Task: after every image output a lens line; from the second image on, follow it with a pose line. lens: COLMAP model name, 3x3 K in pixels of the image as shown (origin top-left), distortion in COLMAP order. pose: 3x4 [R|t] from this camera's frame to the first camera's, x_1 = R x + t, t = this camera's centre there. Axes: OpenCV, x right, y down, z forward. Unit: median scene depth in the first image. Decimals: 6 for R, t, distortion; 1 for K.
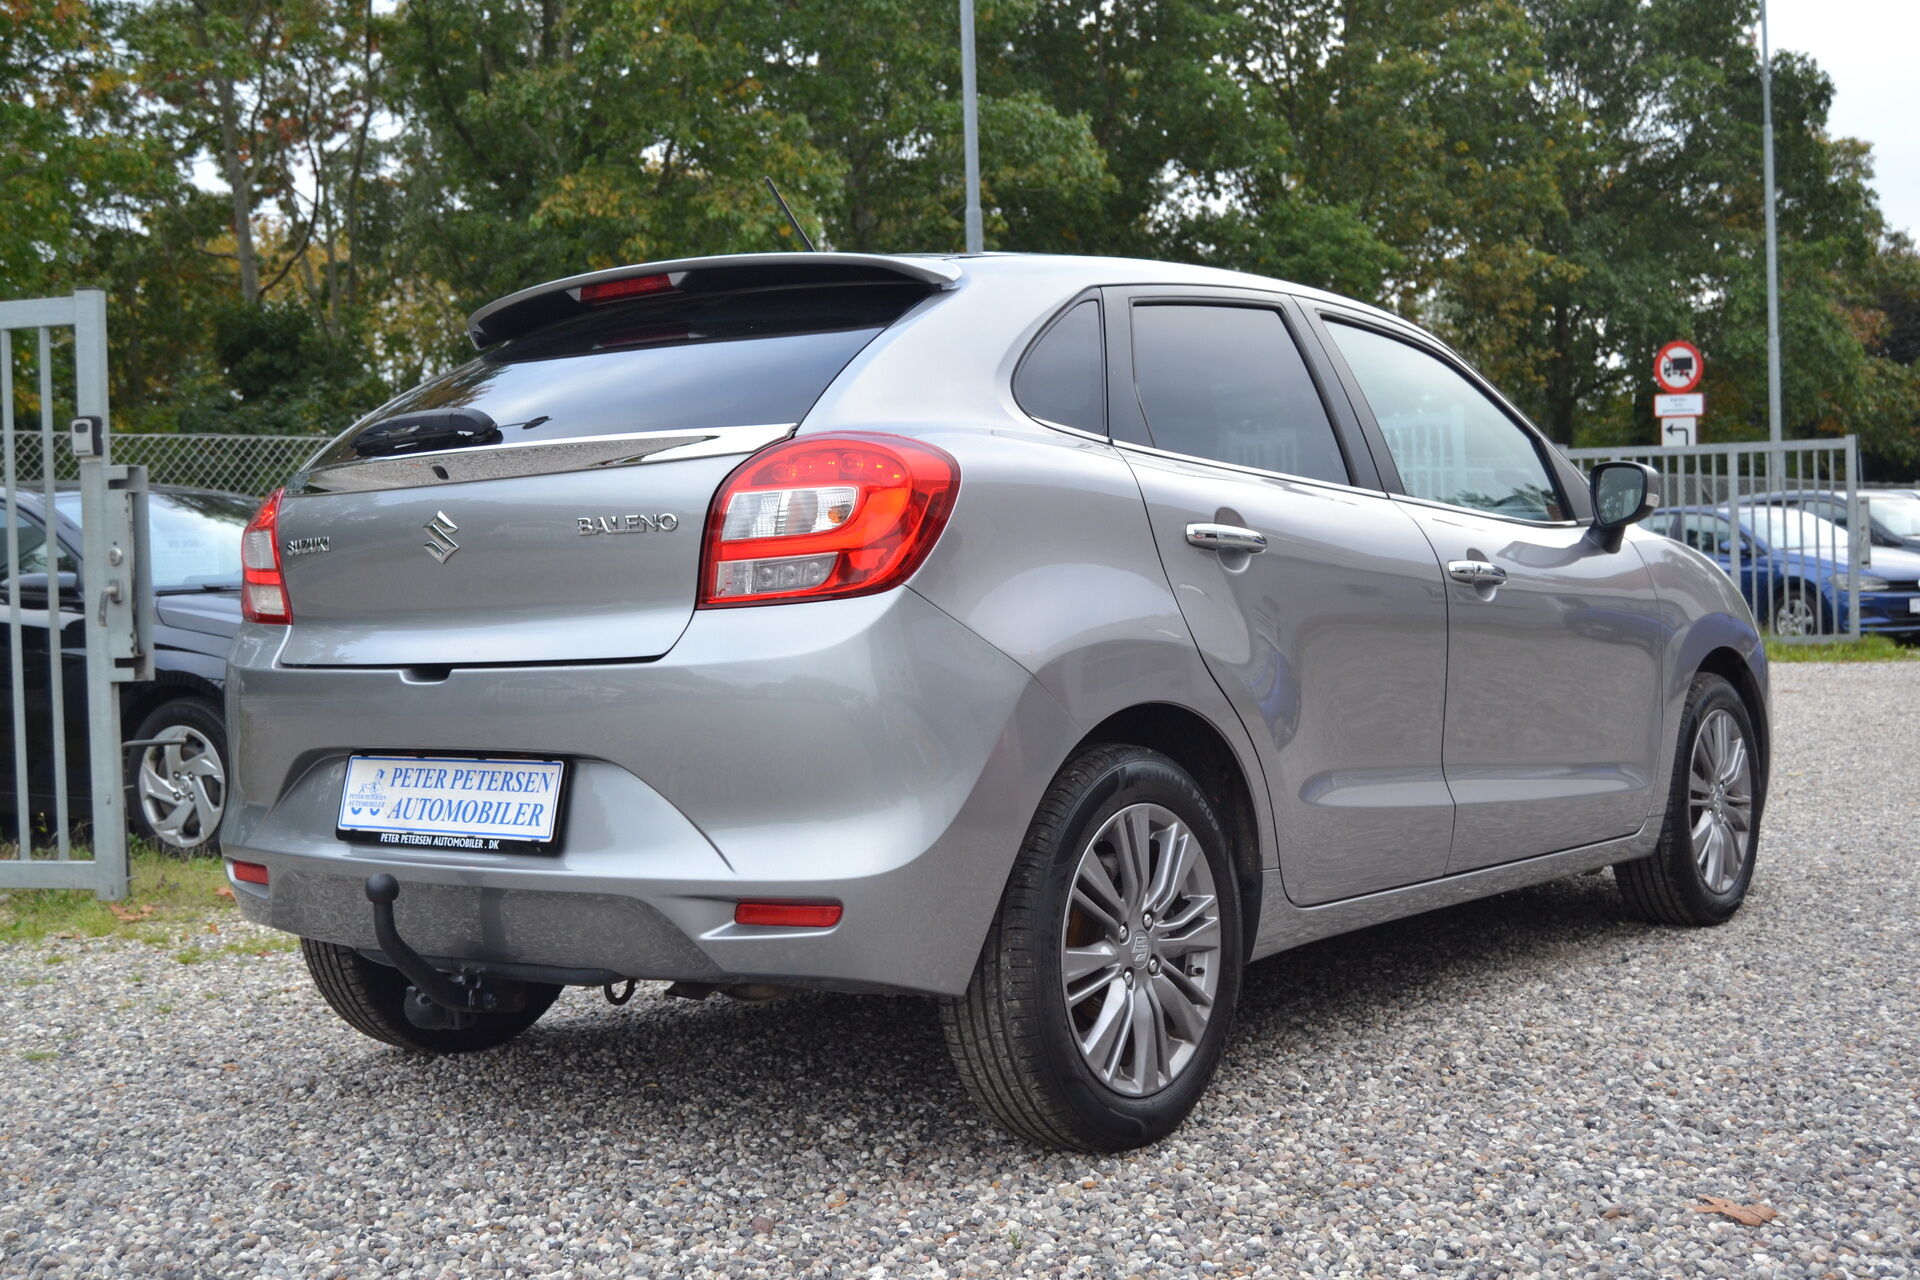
lens RADIAL K [[2264.9, 0, 967.3], [0, 2264.9, 631.4], [0, 0, 1]] dist [-0.046016, 0.000000]
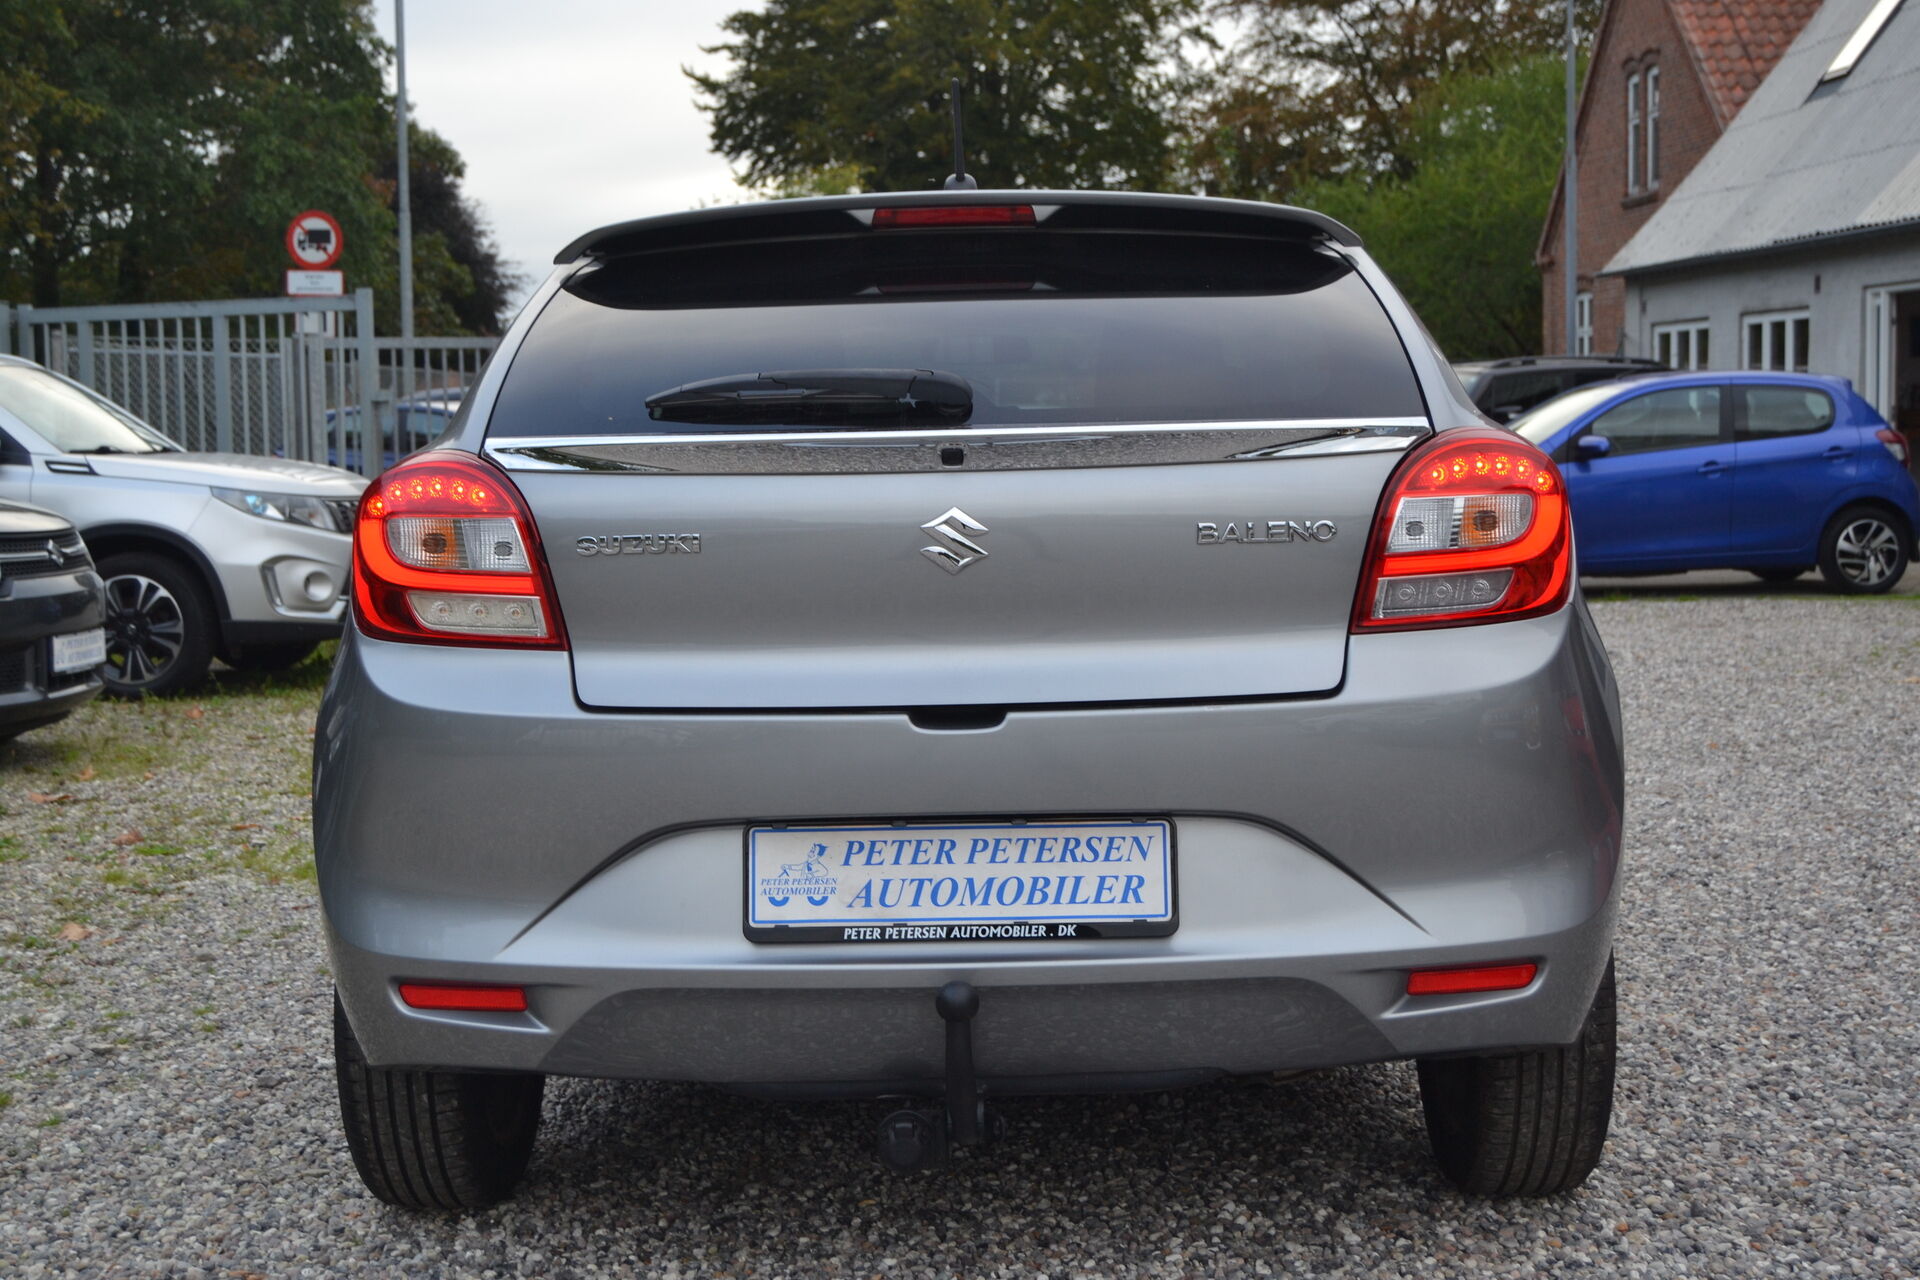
lens RADIAL K [[2553.4, 0, 966.3], [0, 2553.4, 649.6], [0, 0, 1]] dist [-0.035603, 0.000000]
pose [[0.805242, -0.030878, 0.592142, -0.730828], [0.001730, 0.998761, 0.049729, -0.046881], [-0.592944, -0.039020, 0.804297, 0.287225]]
